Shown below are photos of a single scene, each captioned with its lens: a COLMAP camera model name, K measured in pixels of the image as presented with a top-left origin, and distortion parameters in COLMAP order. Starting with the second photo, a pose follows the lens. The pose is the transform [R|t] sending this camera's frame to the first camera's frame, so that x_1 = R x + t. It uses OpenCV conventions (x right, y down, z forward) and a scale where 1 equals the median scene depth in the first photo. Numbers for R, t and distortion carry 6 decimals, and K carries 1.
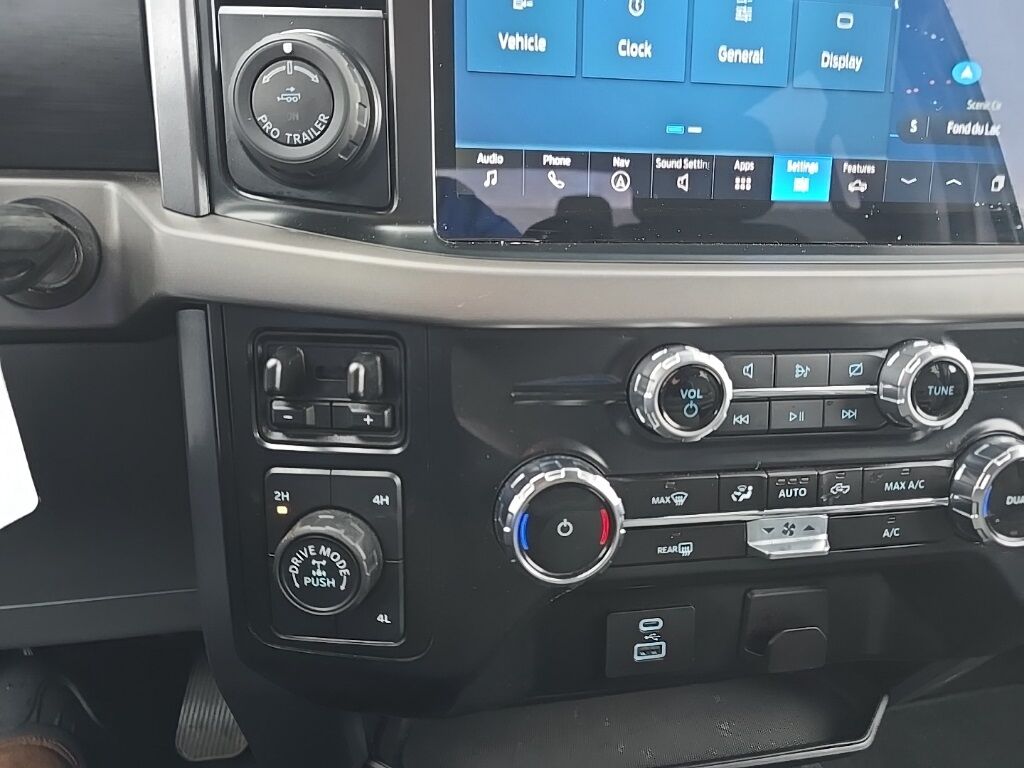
lens RADIAL K [[681.2, 0, 512.6], [0, 681.2, 392.7], [0, 0, 1]] dist [0.022714, -0.022985]
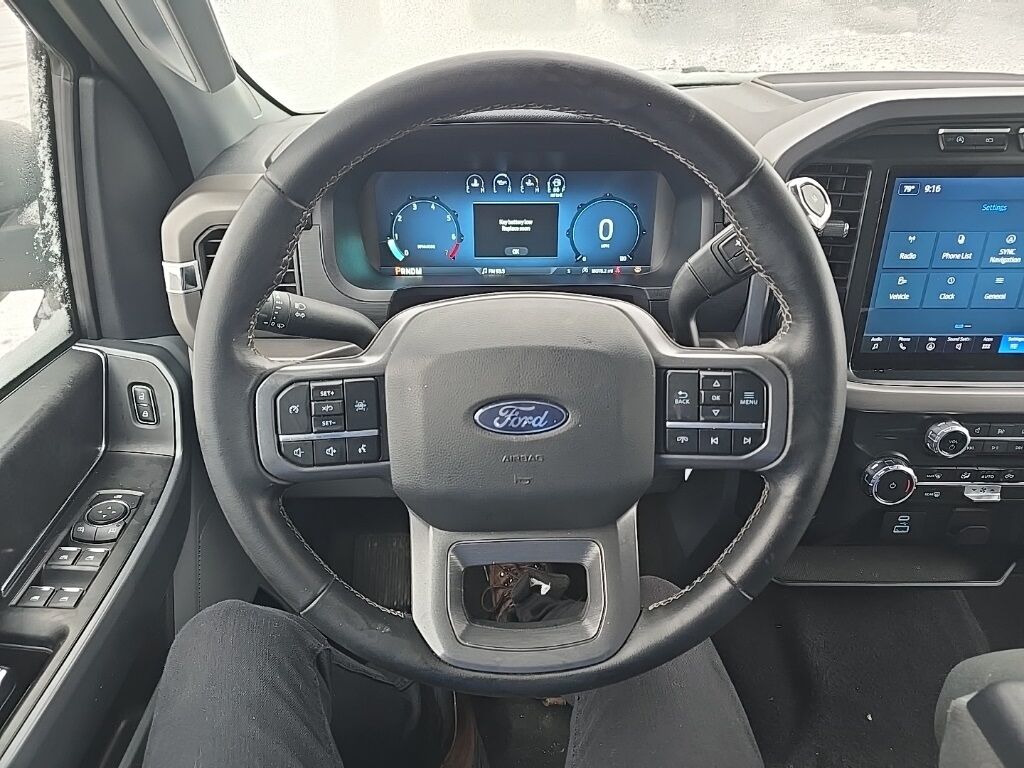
lens RADIAL K [[681.2, 0, 513.1], [0, 681.2, 385.6], [0, 0, 1]] dist [0.022714, -0.022985]
pose [[0.982781, 0.066421, -0.172425, -0.869406], [-0.030296, 0.978452, 0.204240, -0.629719], [0.182276, -0.195499, 0.963616, -1.630257]]
